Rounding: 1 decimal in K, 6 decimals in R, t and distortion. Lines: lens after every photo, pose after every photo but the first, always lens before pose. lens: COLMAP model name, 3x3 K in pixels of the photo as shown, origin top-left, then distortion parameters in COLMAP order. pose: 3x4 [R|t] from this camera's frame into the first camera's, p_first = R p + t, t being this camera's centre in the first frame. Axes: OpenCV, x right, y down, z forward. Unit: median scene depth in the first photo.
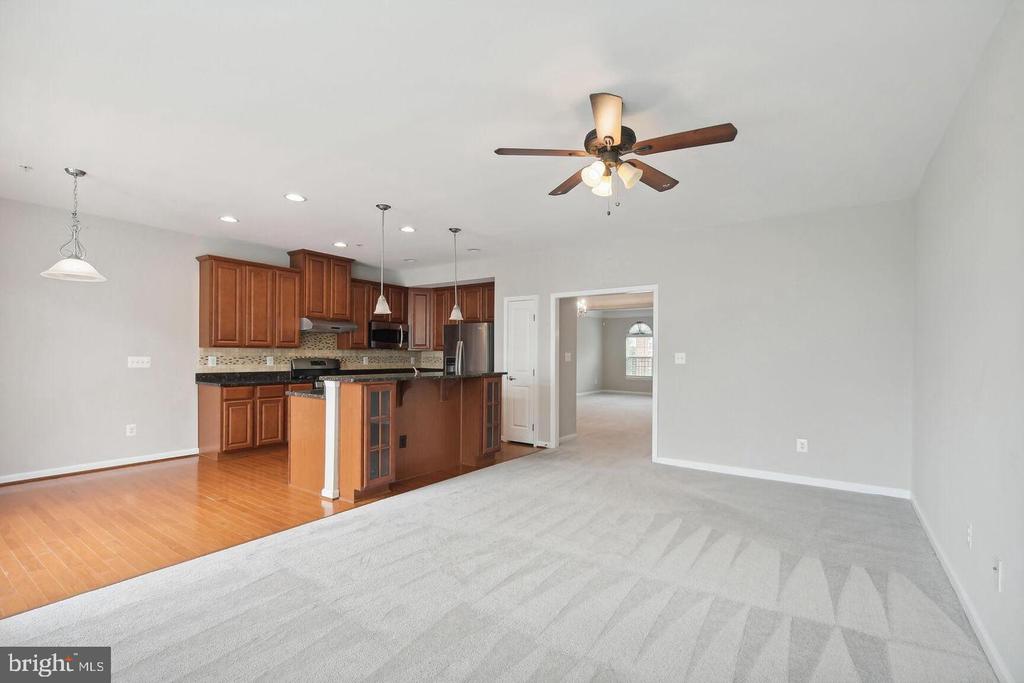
lens RADIAL K [[456.1, 0, 514.6], [0, 456.1, 348.9], [0, 0, 1]] dist [-0.011600, 0.000219]
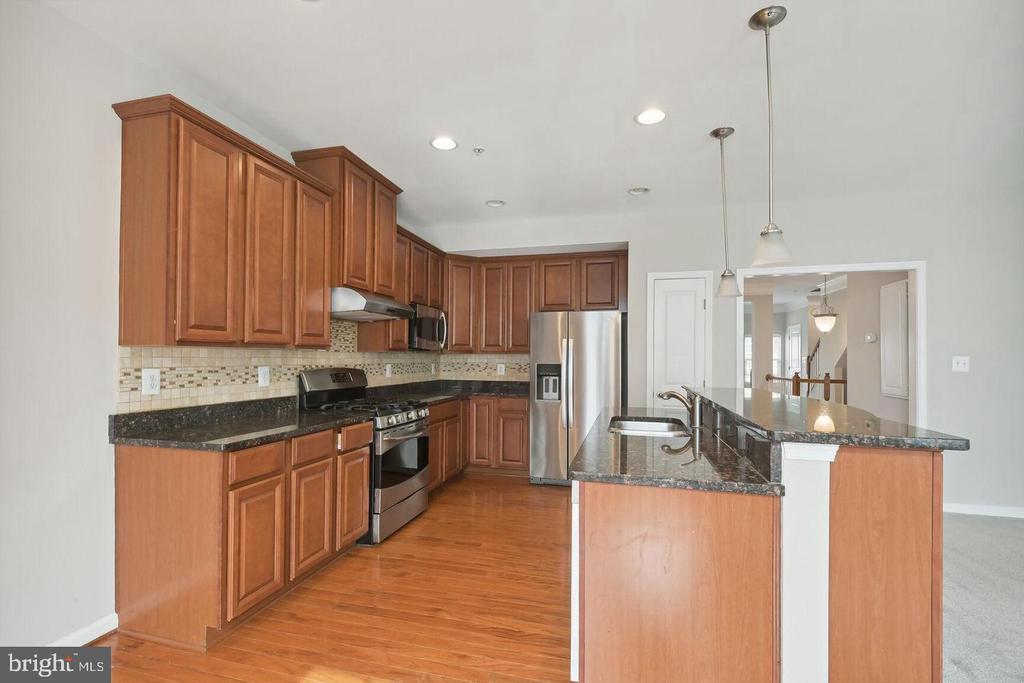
lens RADIAL K [[456.1, 0, 512.5], [0, 456.1, 349.1], [0, 0, 1]] dist [-0.011600, 0.000219]
pose [[0.935762, 0.002493, 0.352623, -0.482730], [-0.001189, 0.999992, -0.003913, 0.000420], [-0.352630, 0.003243, 0.935757, 0.492682]]
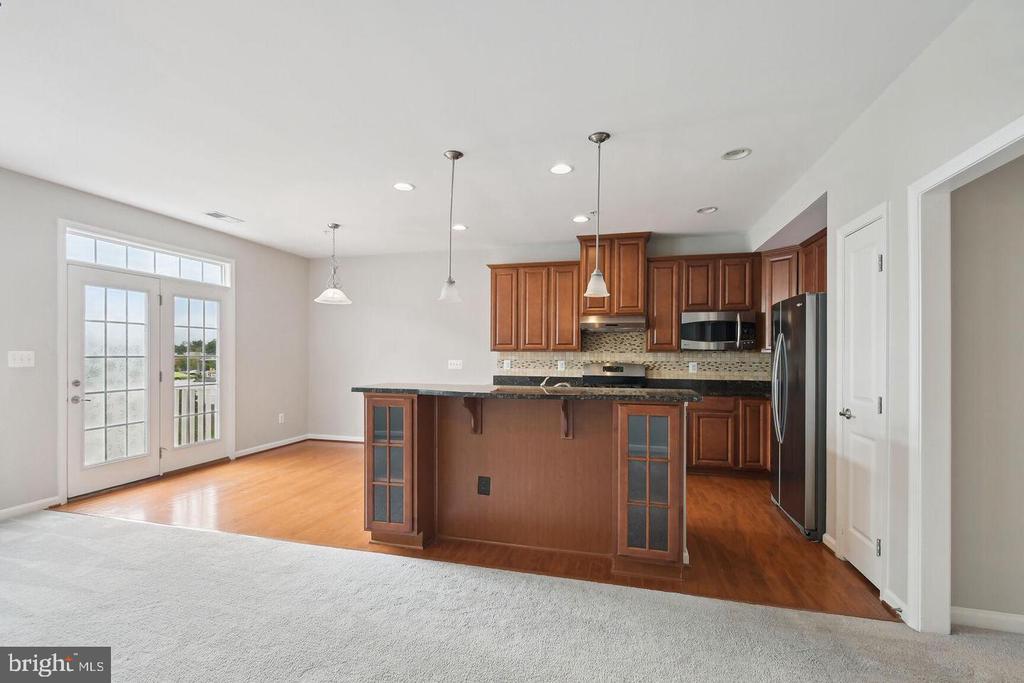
lens RADIAL K [[456.1, 0, 504.8], [0, 456.1, 336.2], [0, 0, 1]] dist [-0.011600, 0.000219]
pose [[0.347796, -0.049036, -0.936287, 0.304711], [0.007187, 0.998741, -0.049638, 0.012666], [0.937543, 0.010535, 0.347710, 0.592024]]
